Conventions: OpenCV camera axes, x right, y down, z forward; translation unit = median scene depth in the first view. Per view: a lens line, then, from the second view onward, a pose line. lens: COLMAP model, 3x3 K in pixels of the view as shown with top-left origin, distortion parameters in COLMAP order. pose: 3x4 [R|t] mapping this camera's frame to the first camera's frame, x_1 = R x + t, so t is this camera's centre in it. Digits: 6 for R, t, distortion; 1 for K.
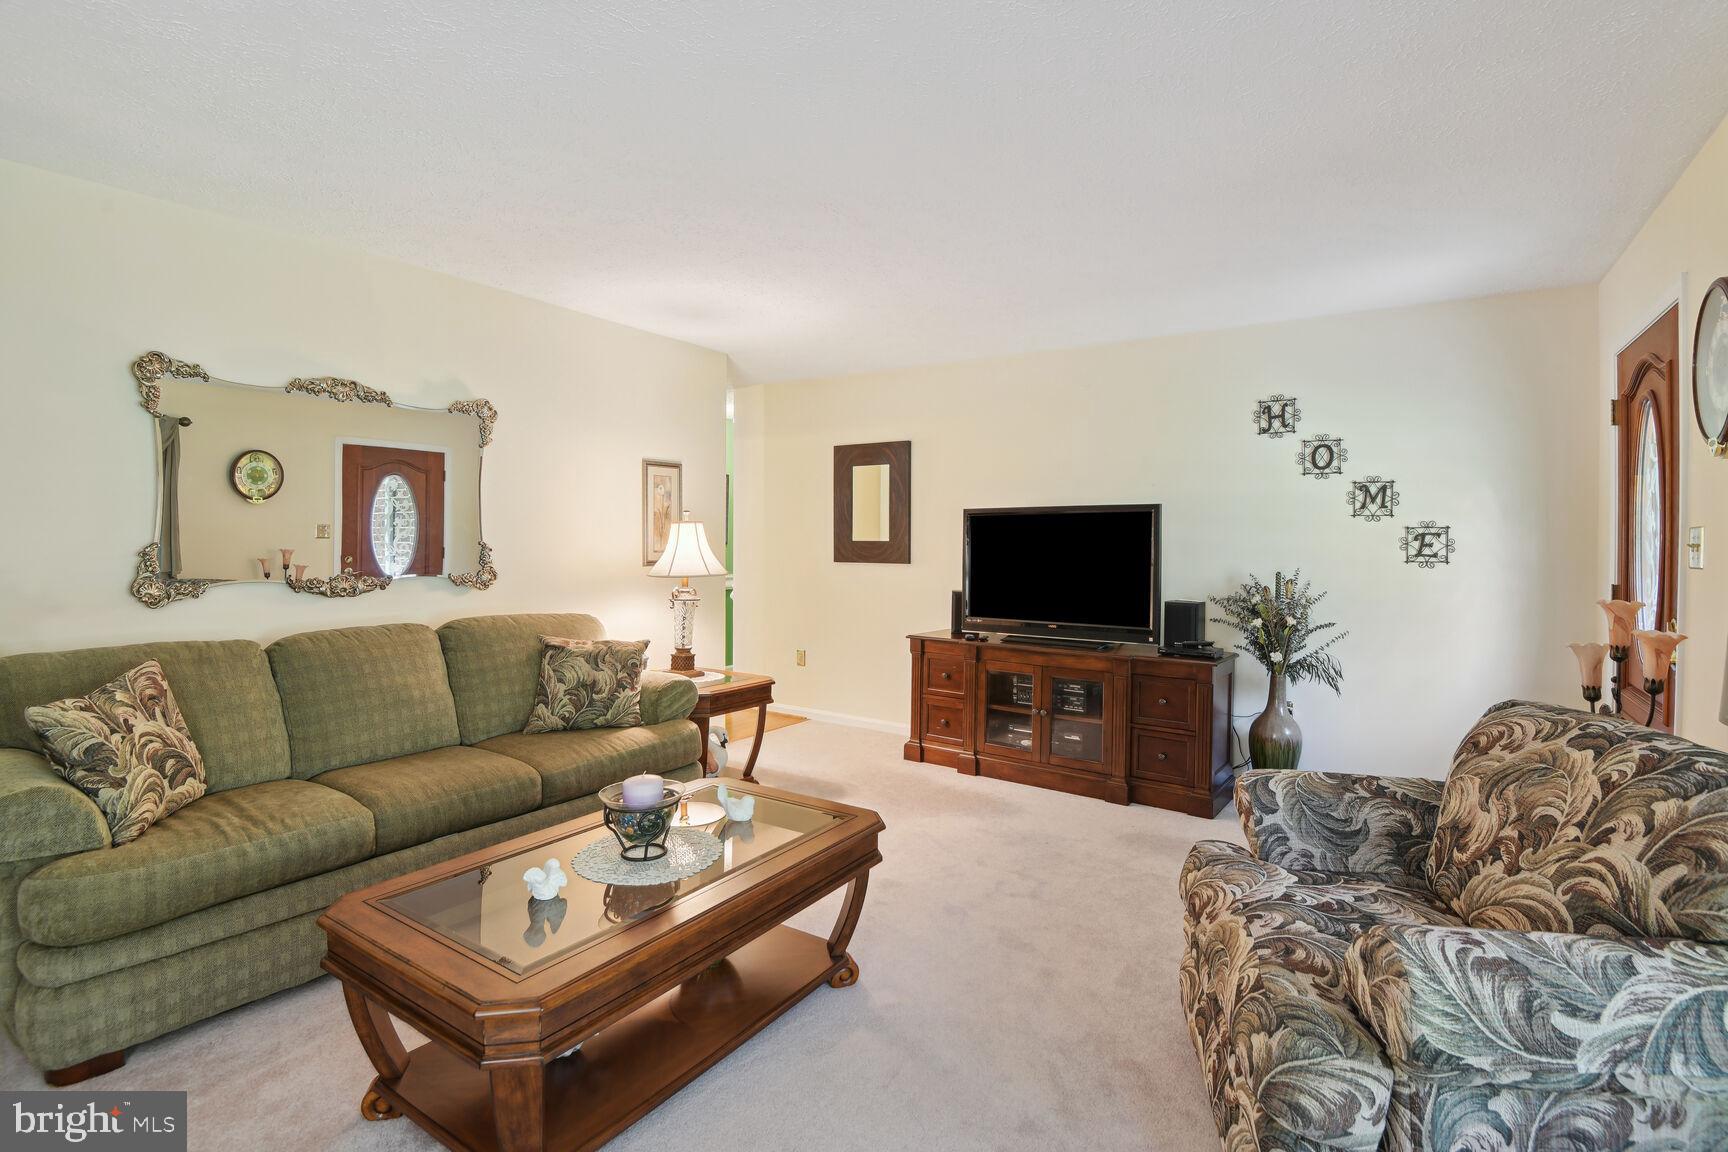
lens RADIAL K [[794.2, 0, 876.2], [0, 794.2, 534.6], [0, 0, 1]] dist [0.019911, -0.017548]
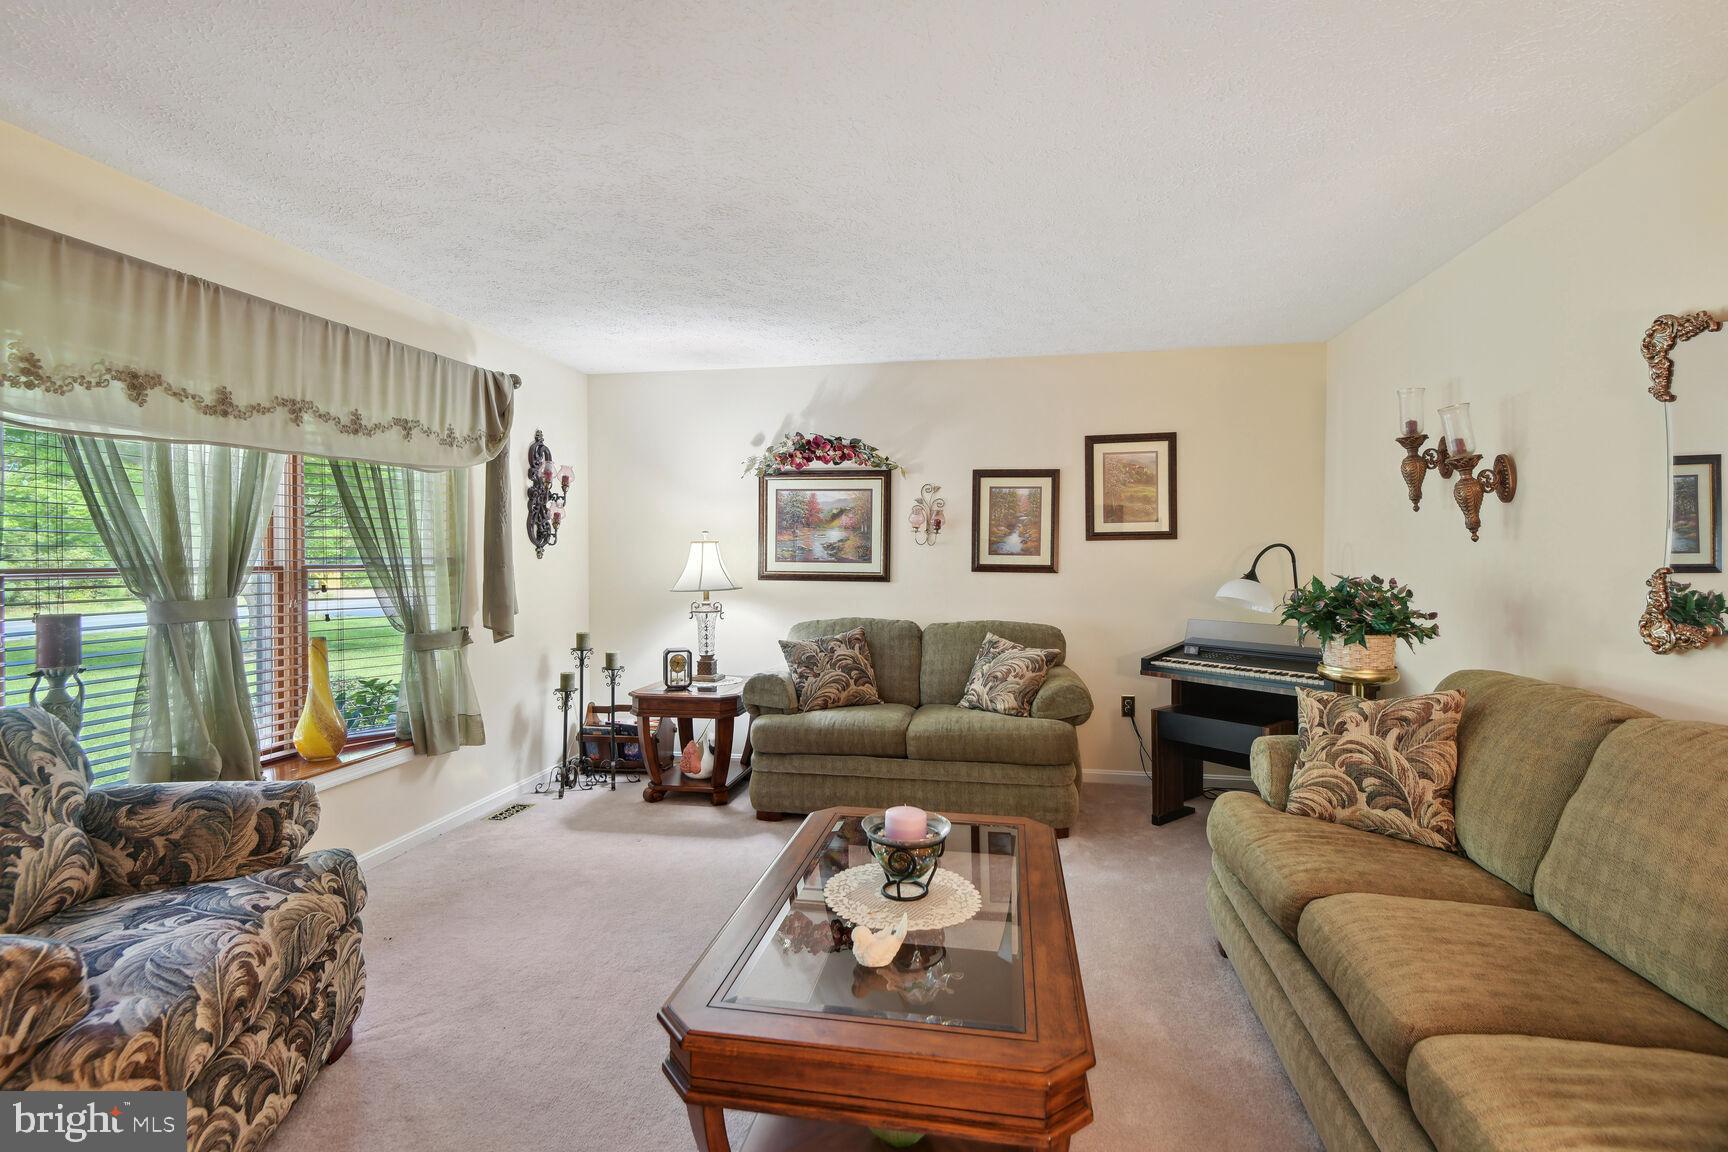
lens RADIAL K [[794.9, 0, 869.5], [0, 794.9, 568.2], [0, 0, 1]] dist [0.011120, -0.014622]
pose [[-0.913177, -0.002216, -0.407557, 0.164355], [-0.002978, 0.999995, 0.001235, 0.025939], [0.407552, 0.002342, -0.913179, 2.265938]]
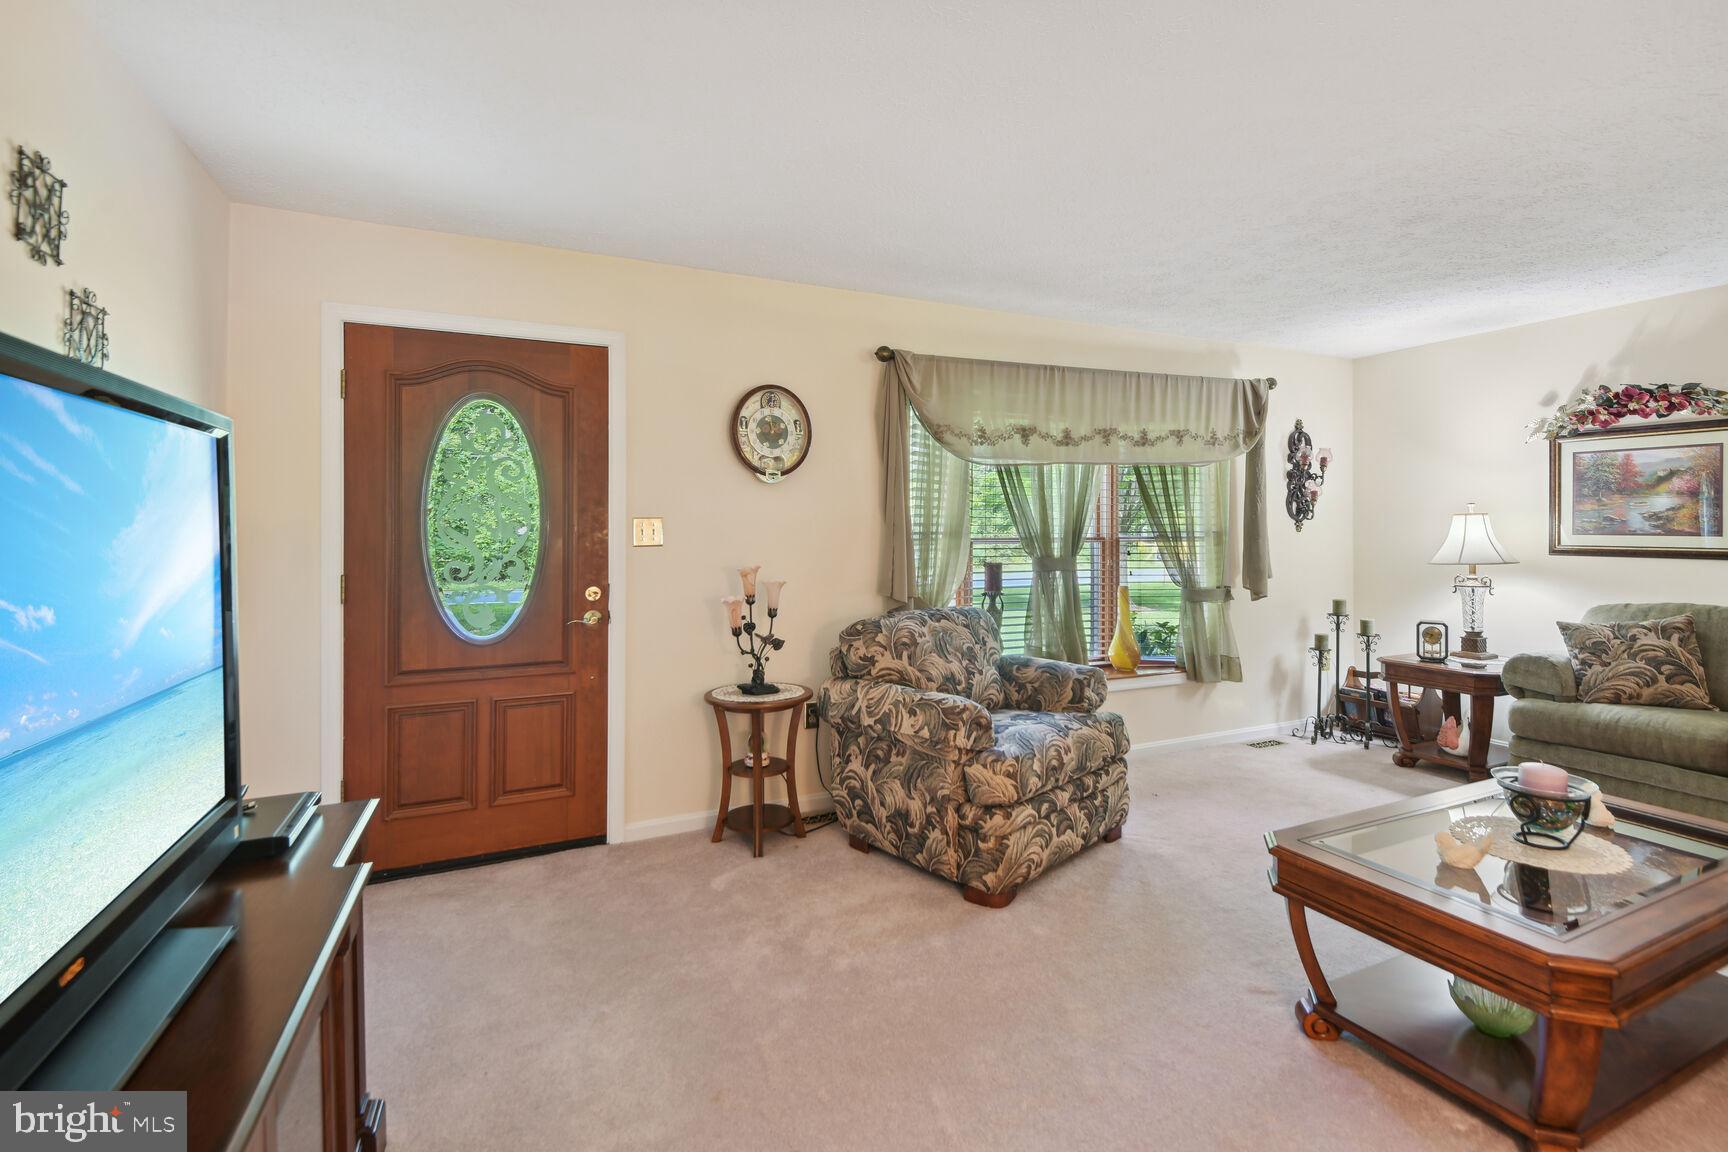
lens RADIAL K [[779.3, 0, 857.5], [0, 779.3, 536.8], [0, 0, 1]] dist [0.019306, -0.026911]
pose [[-0.843591, -0.007628, 0.536931, -0.095153], [-0.007898, 0.999967, 0.001797, 0.027528], [-0.536927, -0.002725, -0.843624, 2.803458]]
